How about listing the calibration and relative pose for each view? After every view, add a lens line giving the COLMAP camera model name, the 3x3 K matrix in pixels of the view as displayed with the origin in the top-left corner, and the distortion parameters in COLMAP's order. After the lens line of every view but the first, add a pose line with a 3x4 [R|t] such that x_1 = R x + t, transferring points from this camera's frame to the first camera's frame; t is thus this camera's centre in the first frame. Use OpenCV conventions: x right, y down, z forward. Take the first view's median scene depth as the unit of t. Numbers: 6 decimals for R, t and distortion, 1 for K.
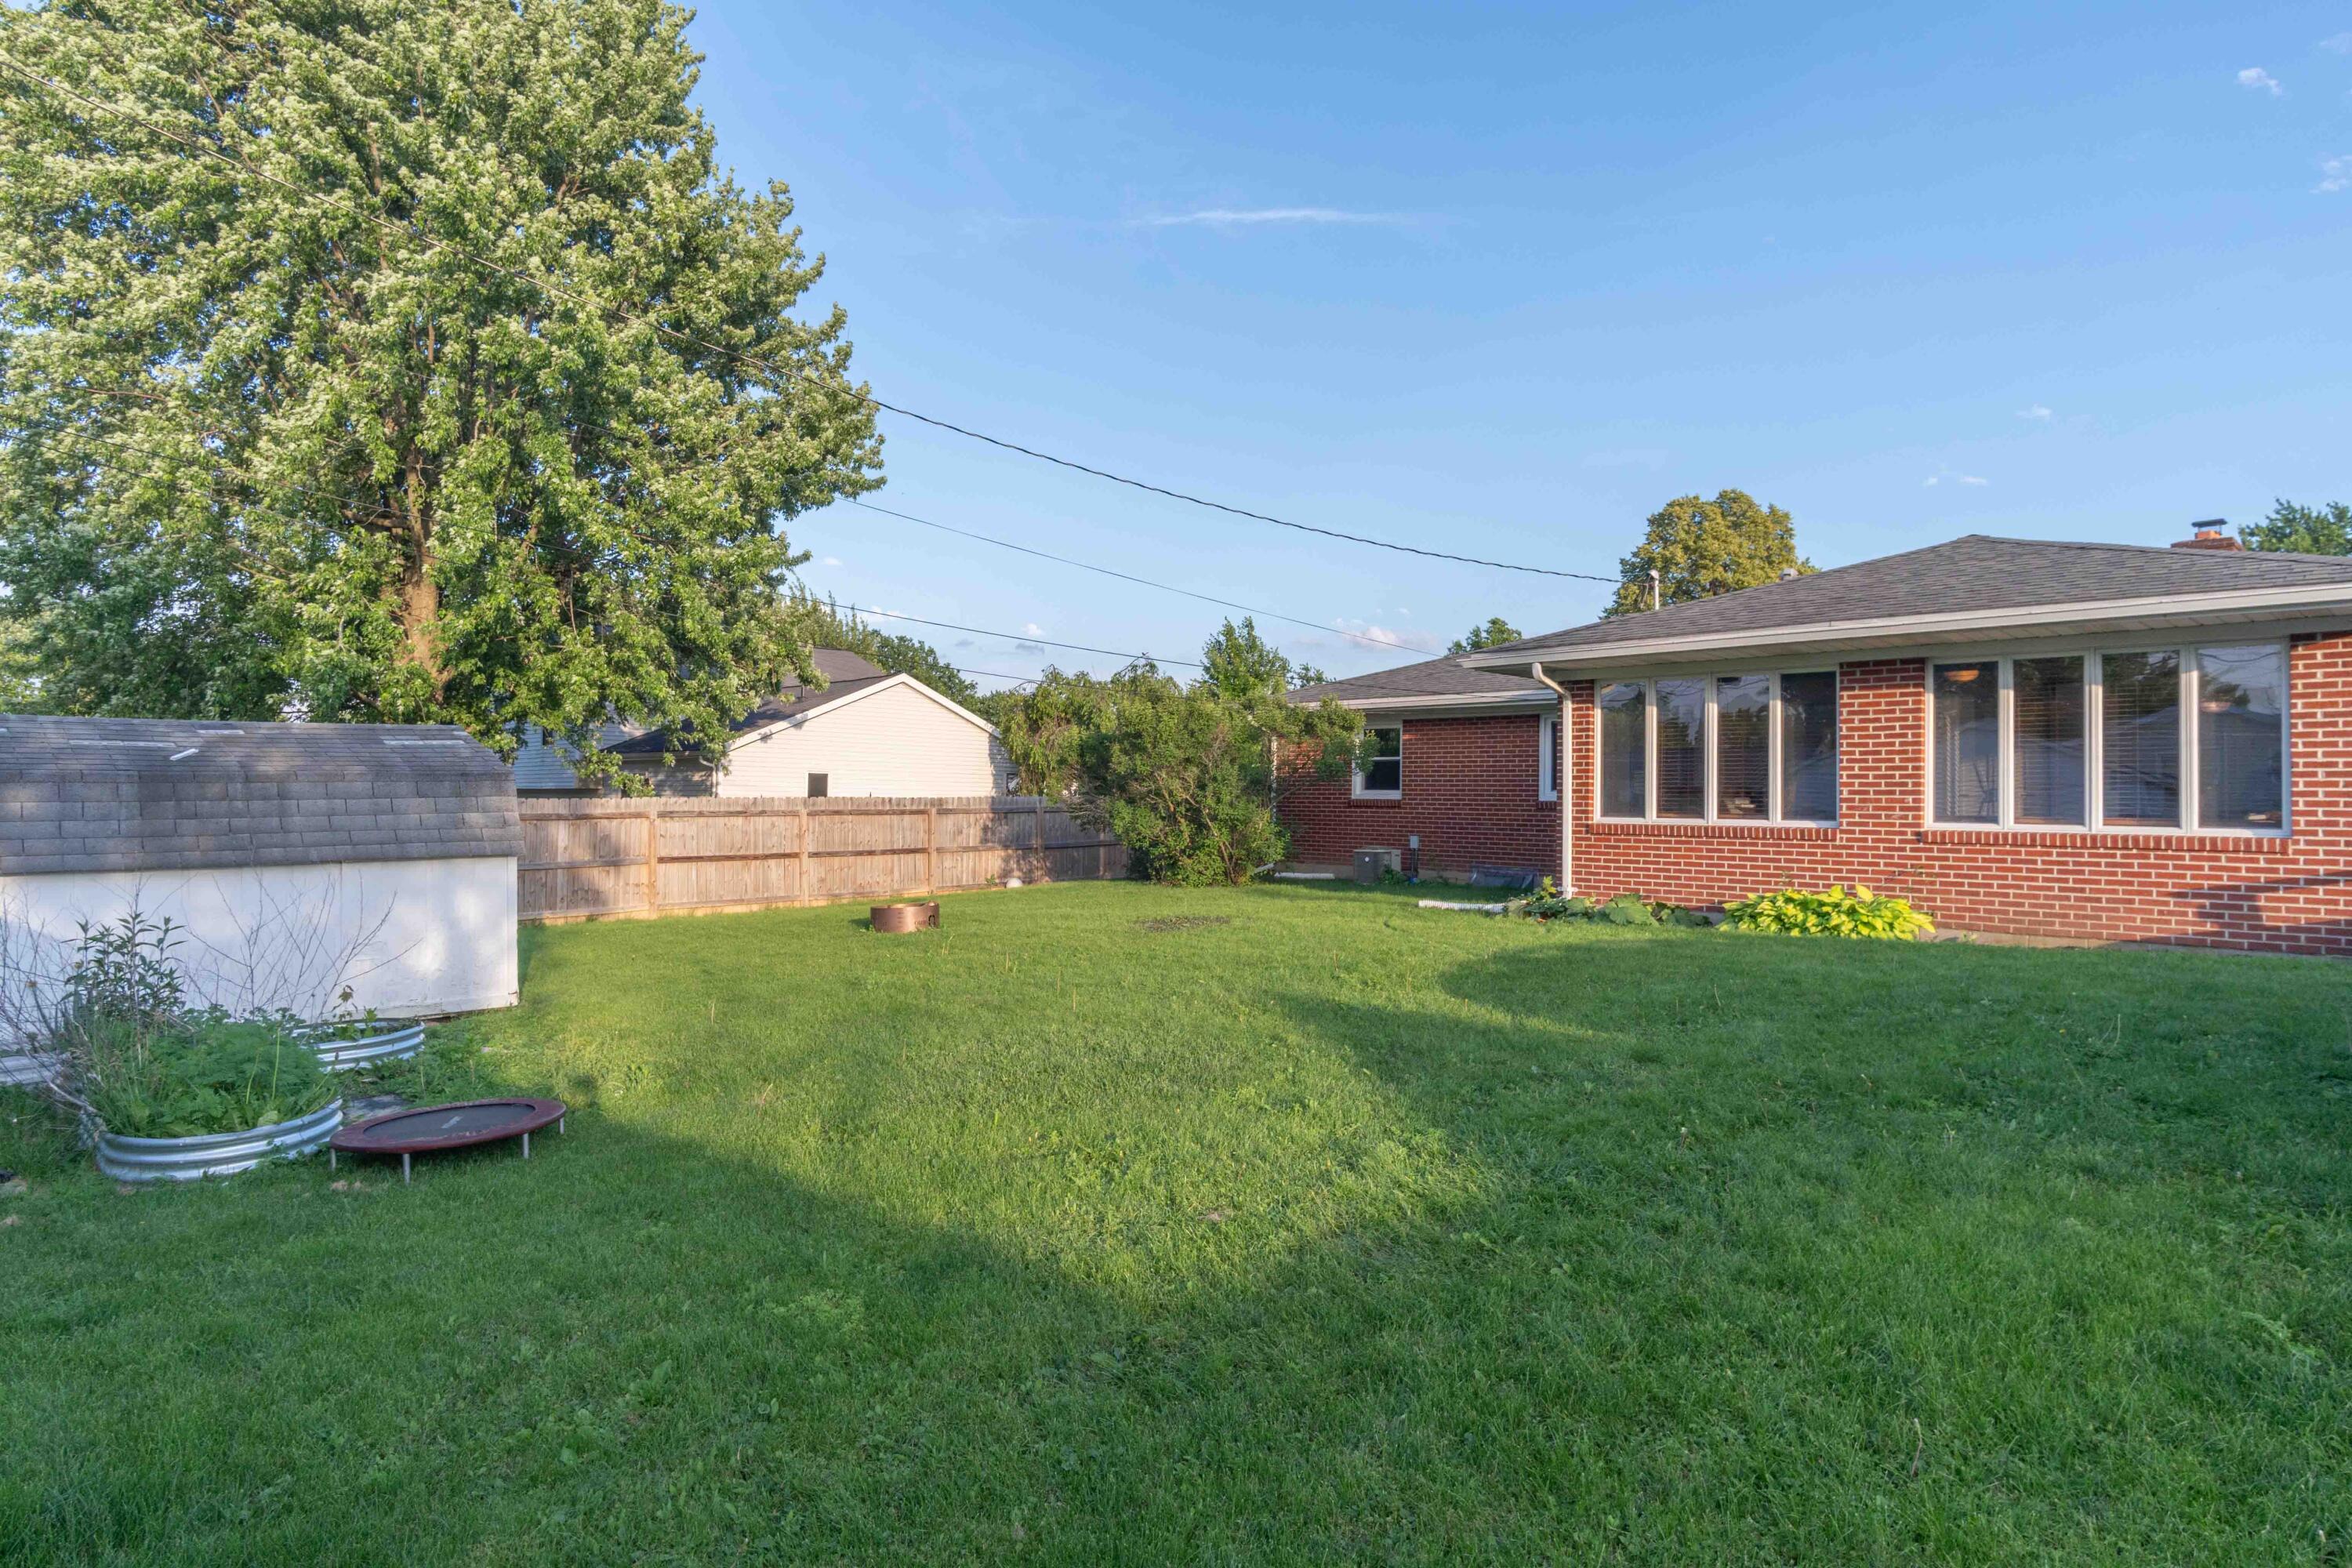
lens RADIAL K [[1258.6, 0, 1176.0], [0, 1258.6, 784.0], [0, 0, 1]] dist [0.007767, 0.000674]
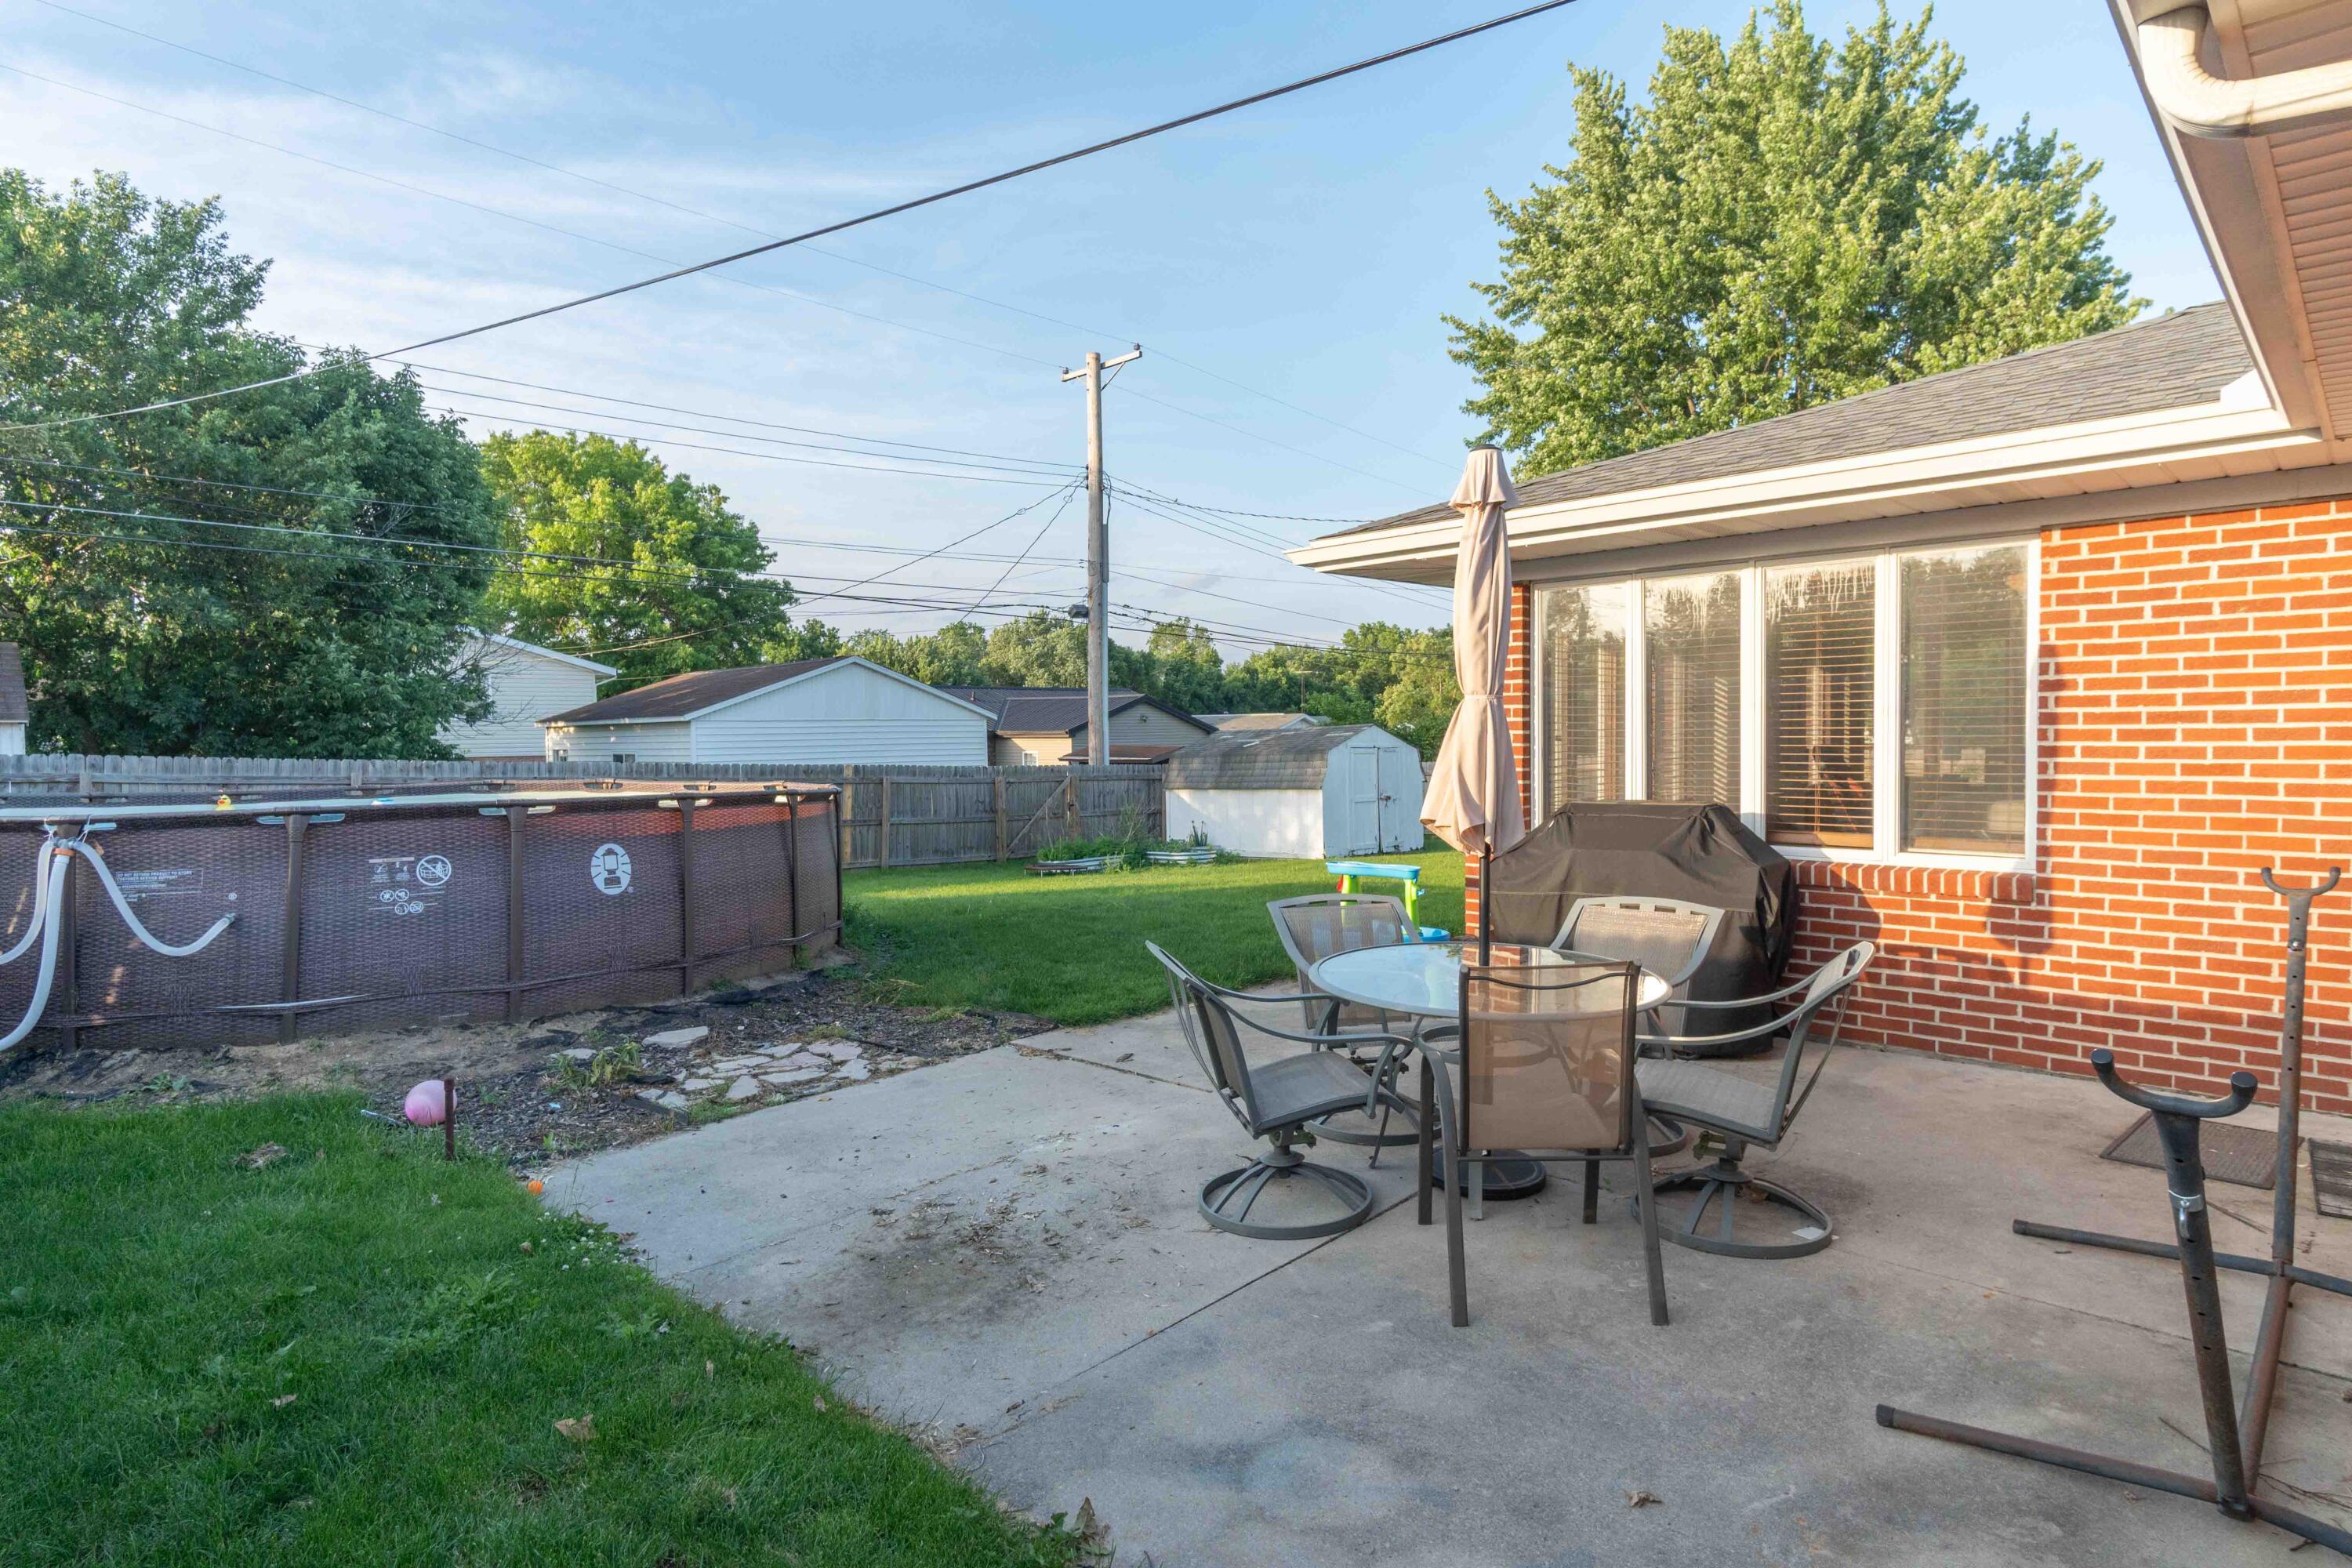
lens RADIAL K [[1258.6, 0, 1176.0], [0, 1258.6, 784.0], [0, 0, 1]] dist [0.007767, 0.000674]
pose [[0.066543, 0.037406, -0.997082, 1.572927], [0.003653, 0.999281, 0.037732, -0.033135], [0.997777, -0.006153, 0.066359, 0.638227]]
